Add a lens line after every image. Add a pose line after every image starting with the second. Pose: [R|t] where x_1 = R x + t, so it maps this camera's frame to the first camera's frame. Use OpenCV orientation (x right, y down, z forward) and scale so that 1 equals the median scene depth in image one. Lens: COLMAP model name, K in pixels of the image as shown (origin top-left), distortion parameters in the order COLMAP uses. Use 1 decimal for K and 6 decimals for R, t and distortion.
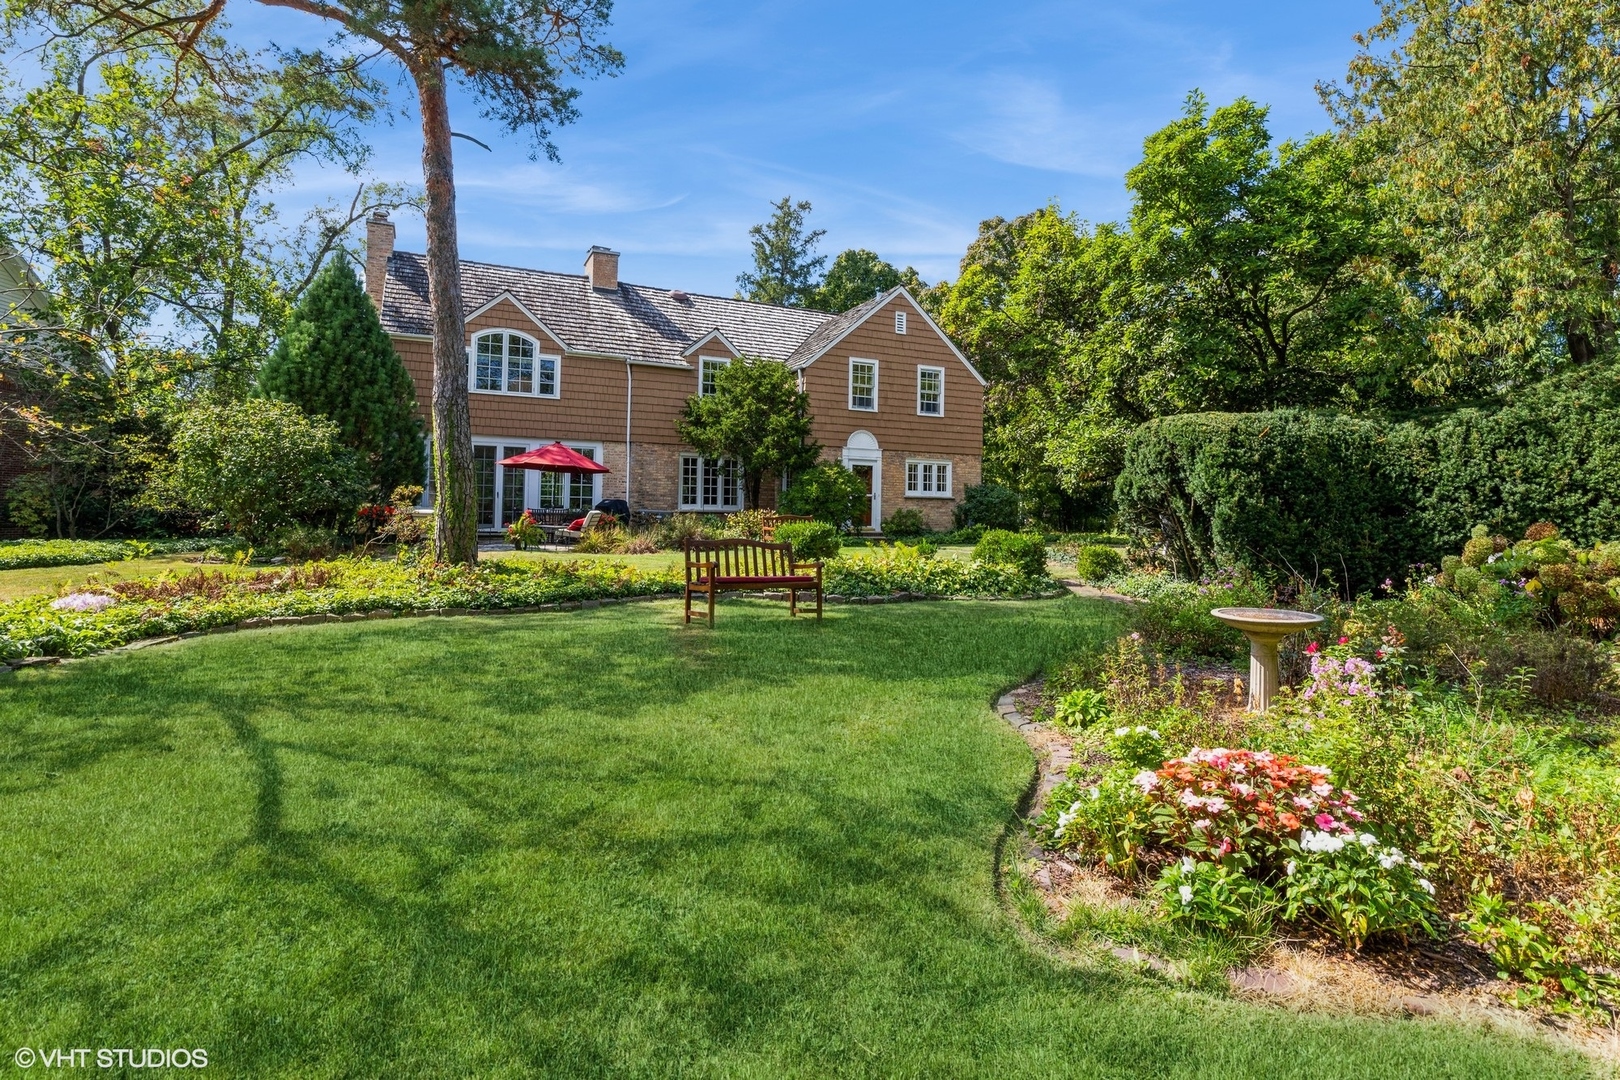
lens RADIAL K [[794.8, 0, 810.0], [0, 794.8, 540.0], [0, 0, 1]] dist [-0.000217, 0.000210]
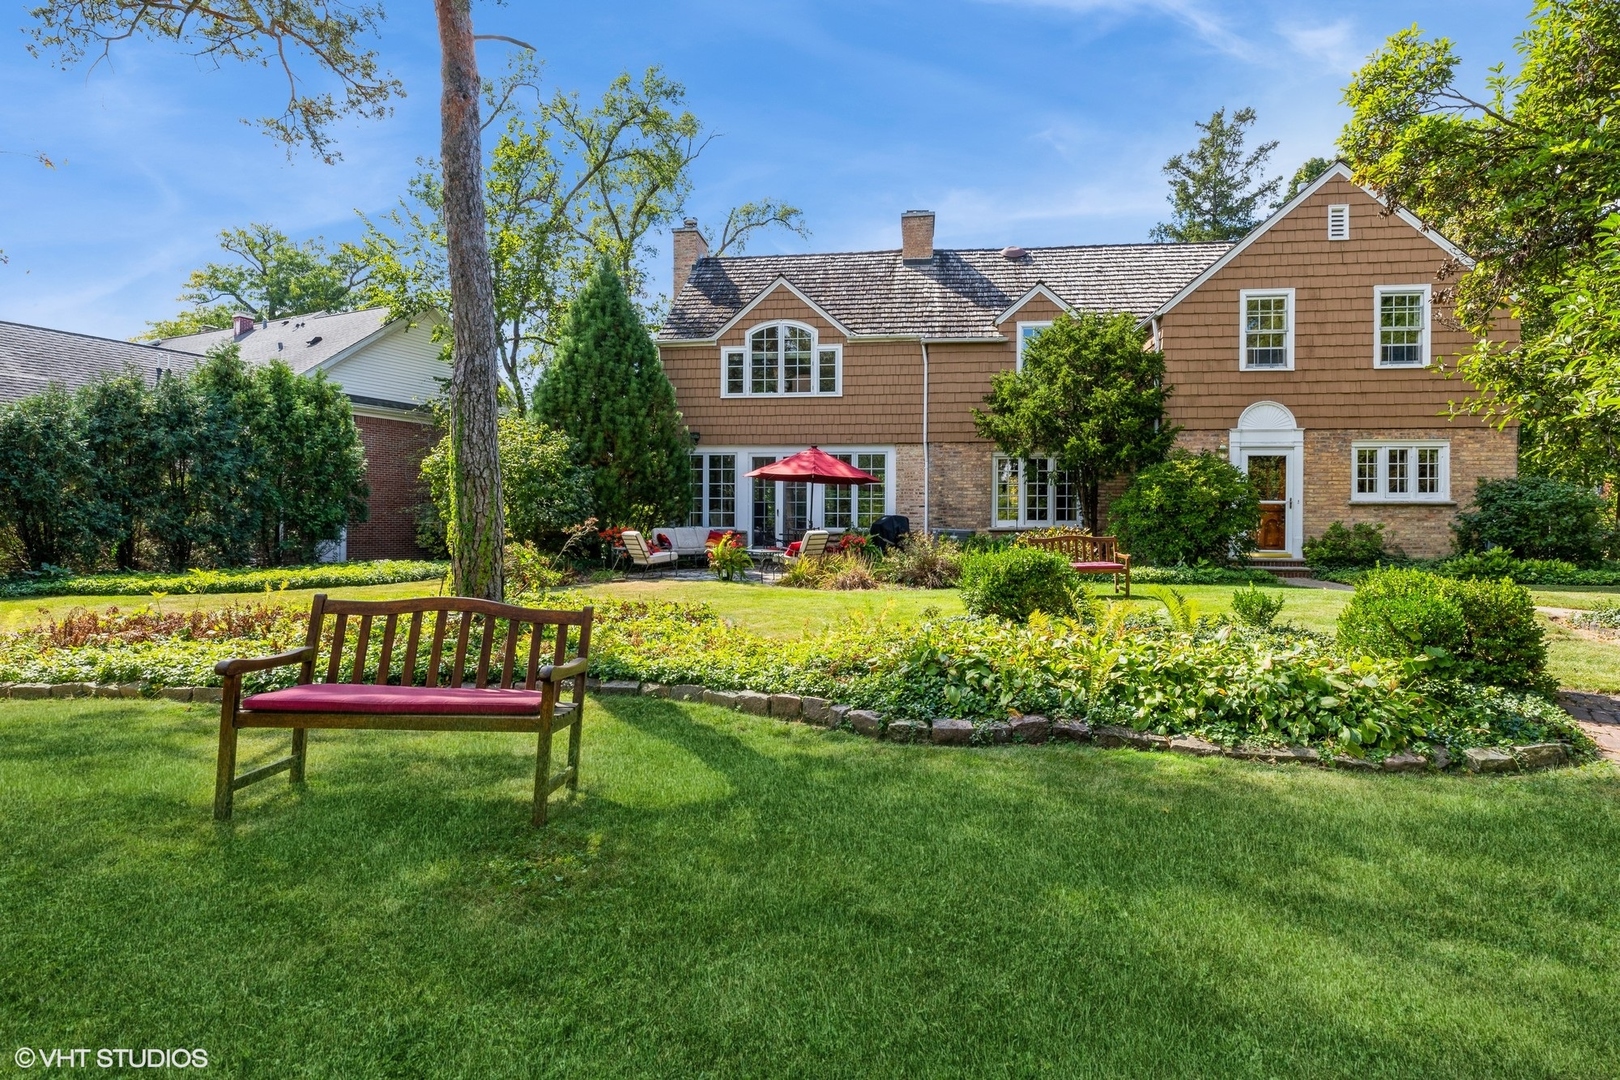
lens RADIAL K [[818.5, 0, 810.9], [0, 818.5, 547.8], [0, 0, 1]] dist [0.000635, 0.000751]
pose [[0.842332, 0.003531, -0.538947, 0.112252], [-0.010303, 0.999901, -0.009552, -0.009312], [0.538860, 0.013599, 0.842286, 0.244068]]
